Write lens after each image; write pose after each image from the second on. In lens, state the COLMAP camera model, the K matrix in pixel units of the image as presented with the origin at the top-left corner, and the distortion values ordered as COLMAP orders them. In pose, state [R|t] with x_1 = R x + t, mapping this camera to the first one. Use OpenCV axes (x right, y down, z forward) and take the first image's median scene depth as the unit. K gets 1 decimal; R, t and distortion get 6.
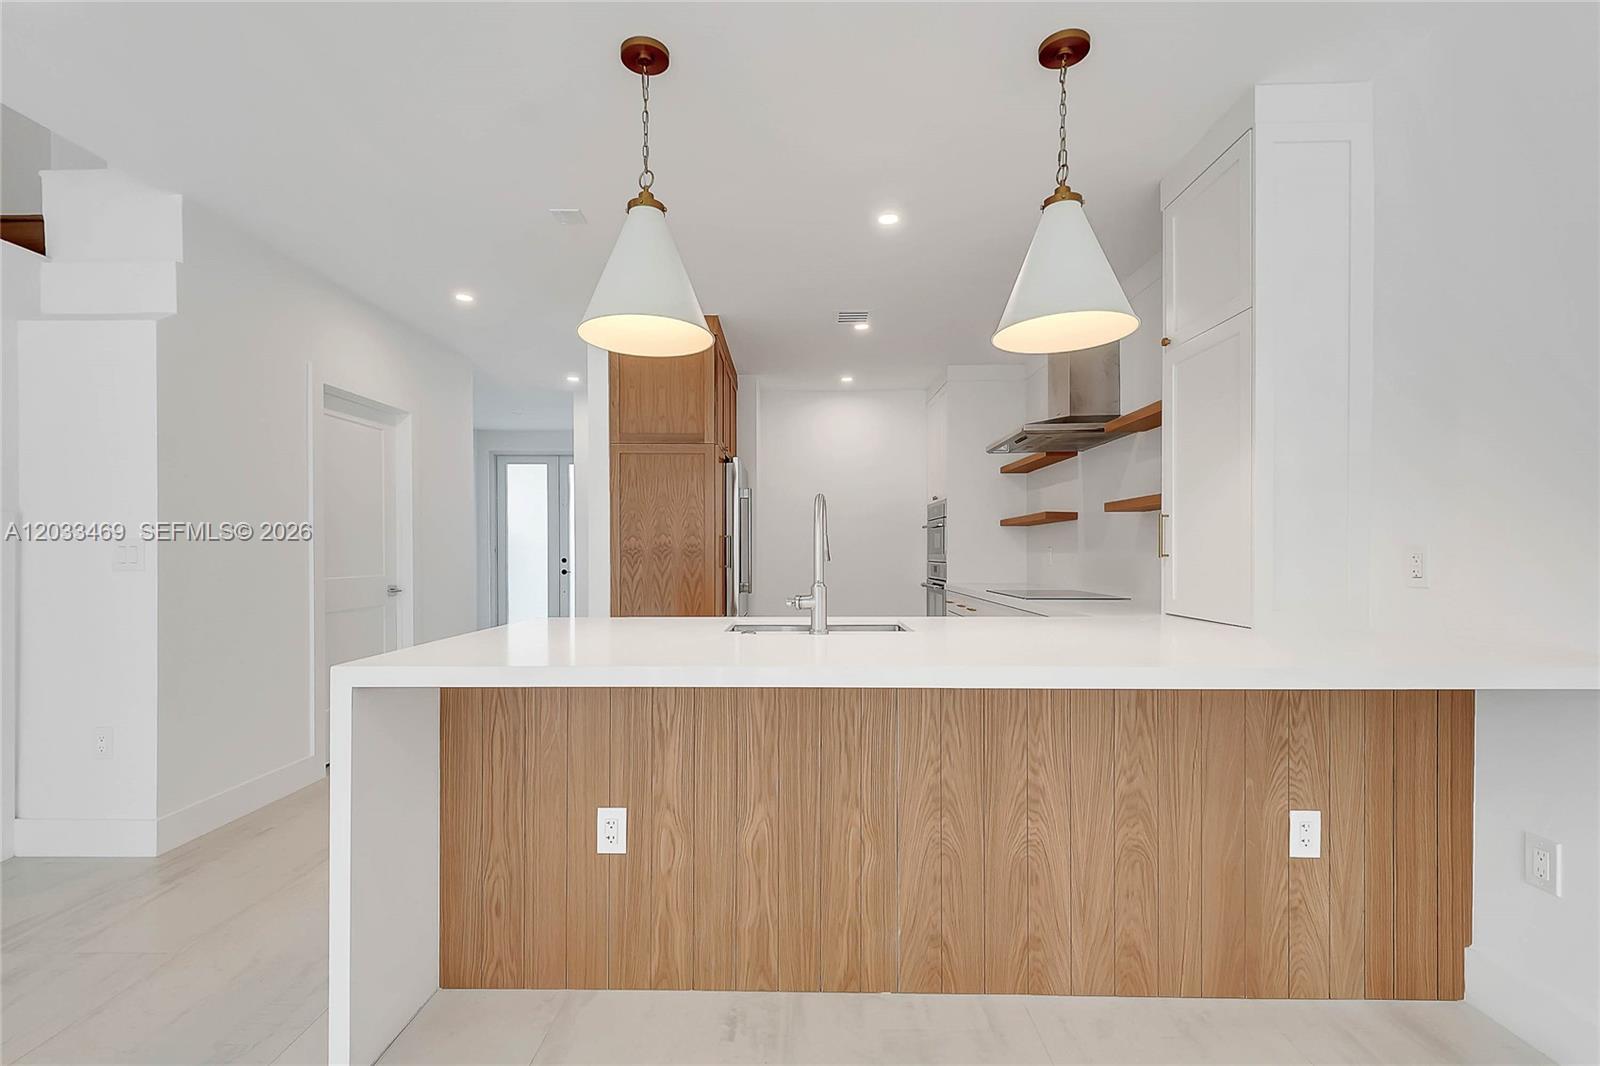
lens RADIAL K [[701.6, 0, 792.6], [0, 701.6, 554.2], [0, 0, 1]] dist [0.000603, -0.000186]
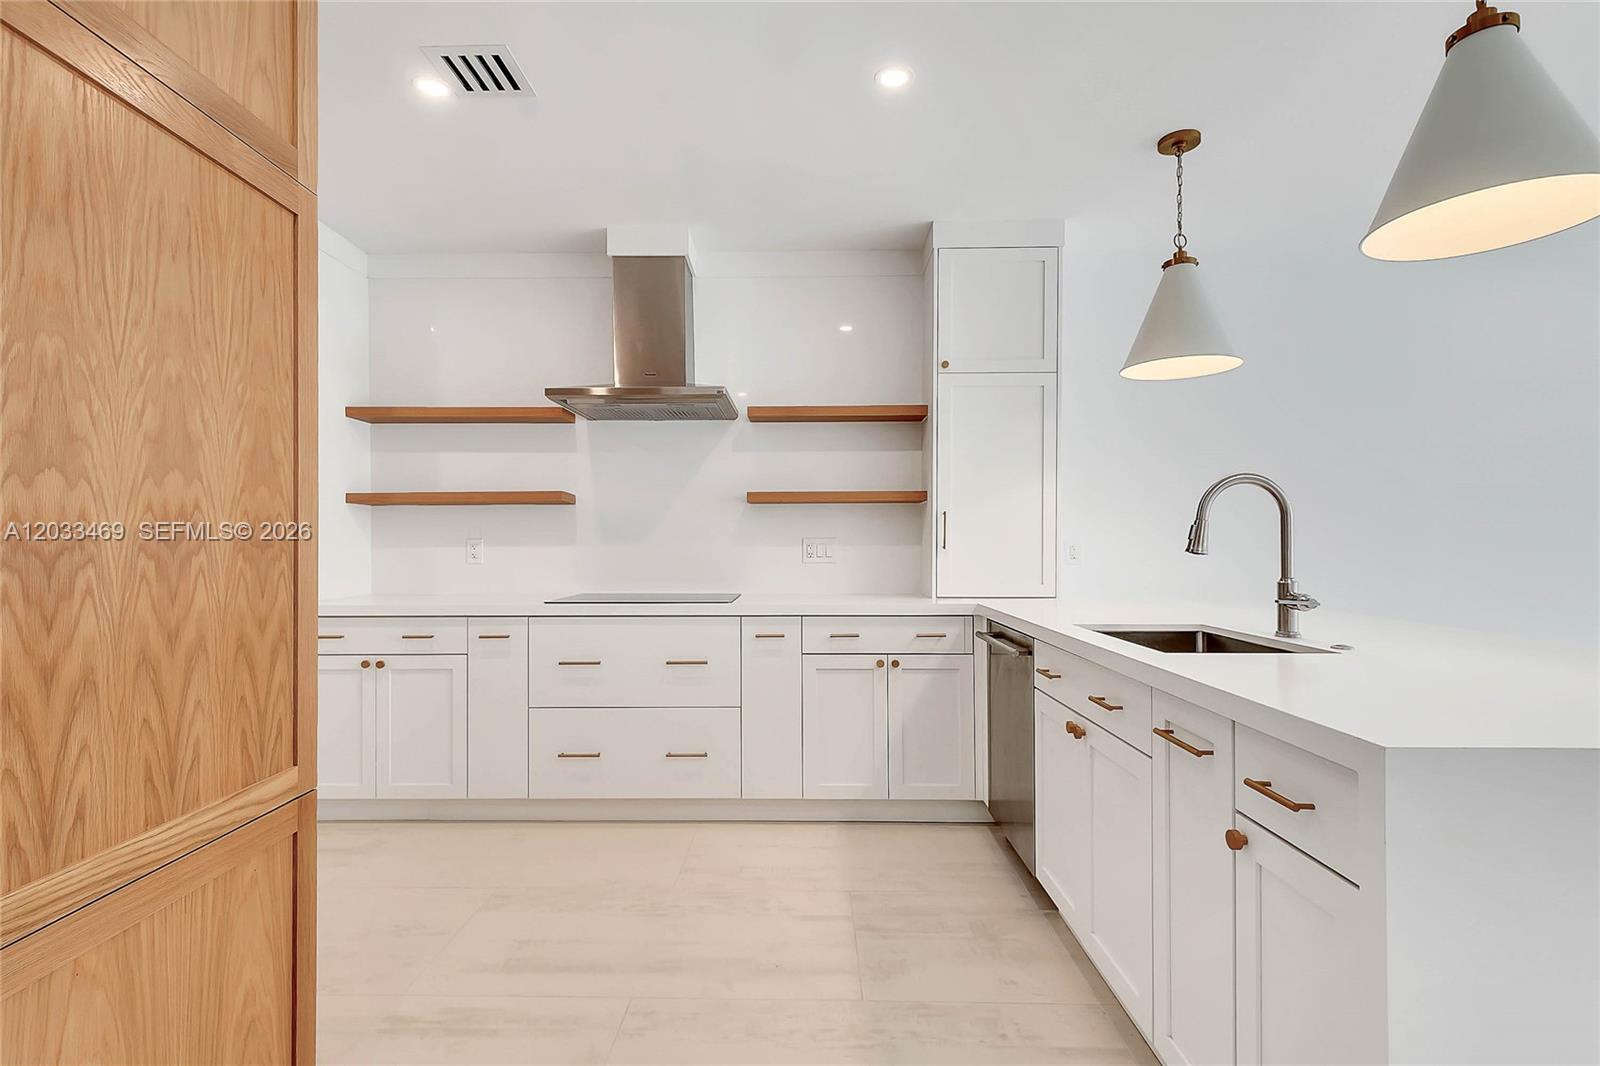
lens RADIAL K [[731.2, 0, 792.1], [0, 731.2, 540.0], [0, 0, 1]] dist [0.002867, 0.000179]
pose [[0.009702, 0.006776, 0.999930, -0.434364], [0.006569, 0.999955, -0.006840, -0.001814], [-0.999931, 0.006635, 0.009657, 0.785844]]
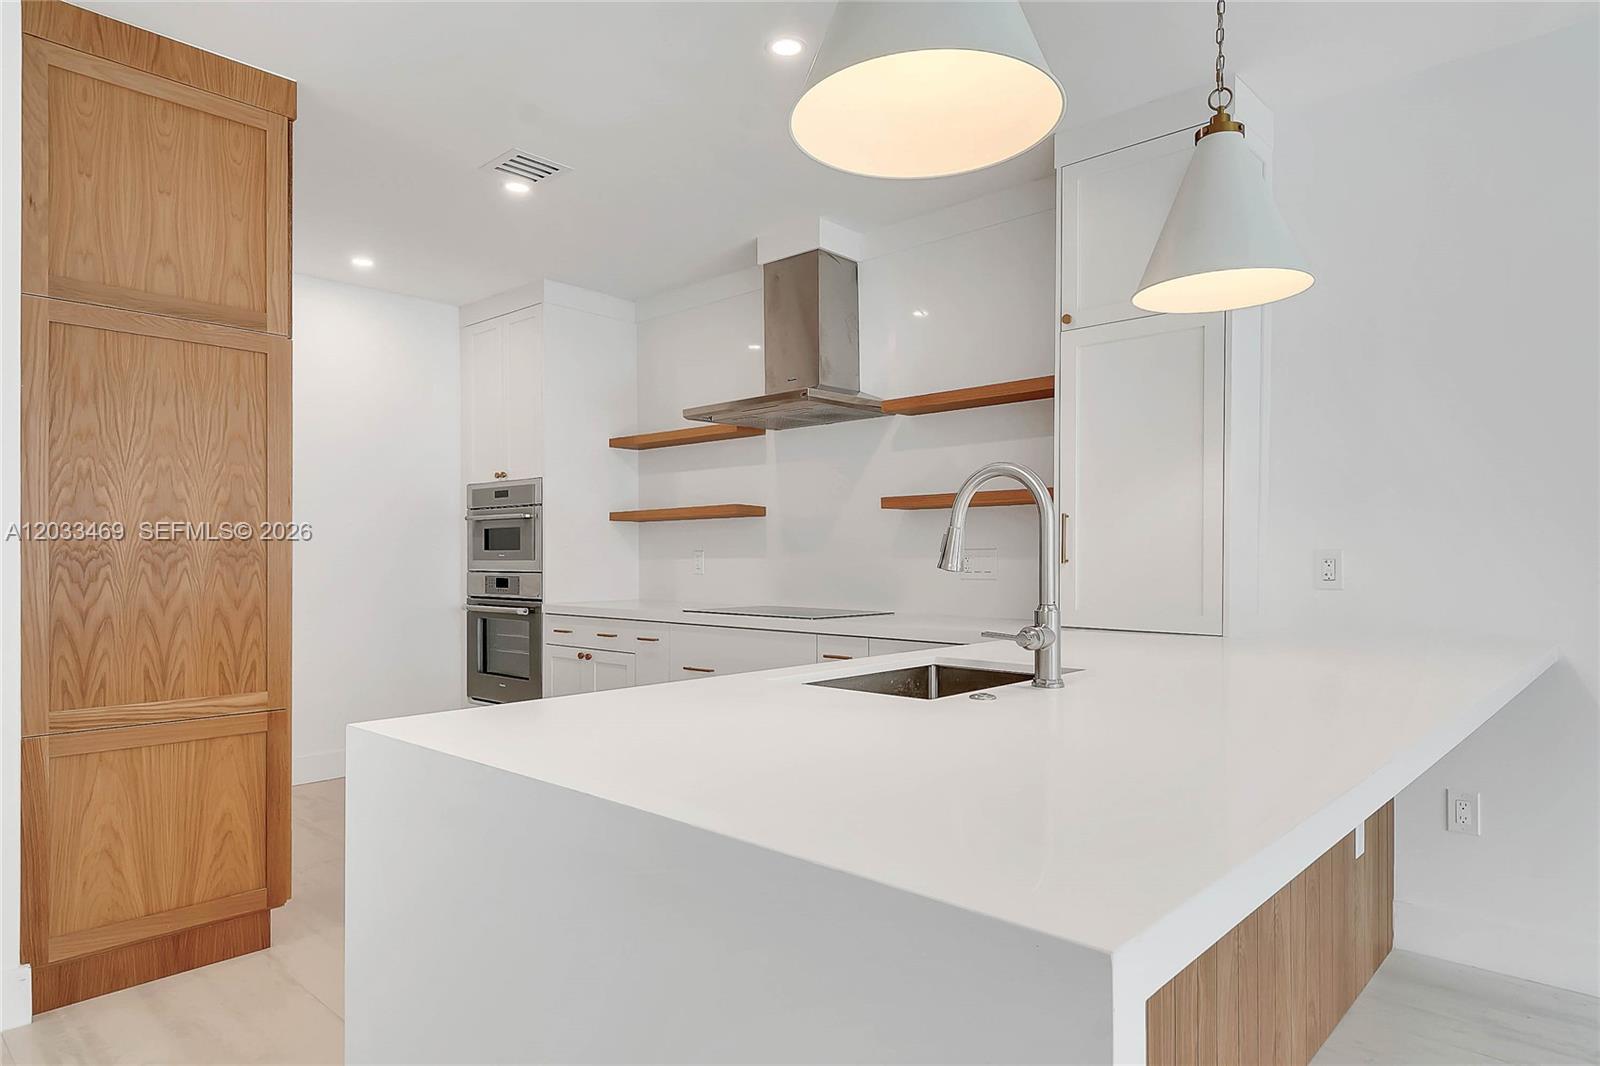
lens RADIAL K [[922.6, 0, 791.2], [0, 922.6, 557.4], [0, 0, 1]] dist [0.000561, -0.000022]
pose [[0.676439, 0.001312, 0.736497, -0.350896], [0.001276, 0.999995, -0.002954, 0.000054], [-0.736497, 0.002938, 0.676434, 0.297613]]
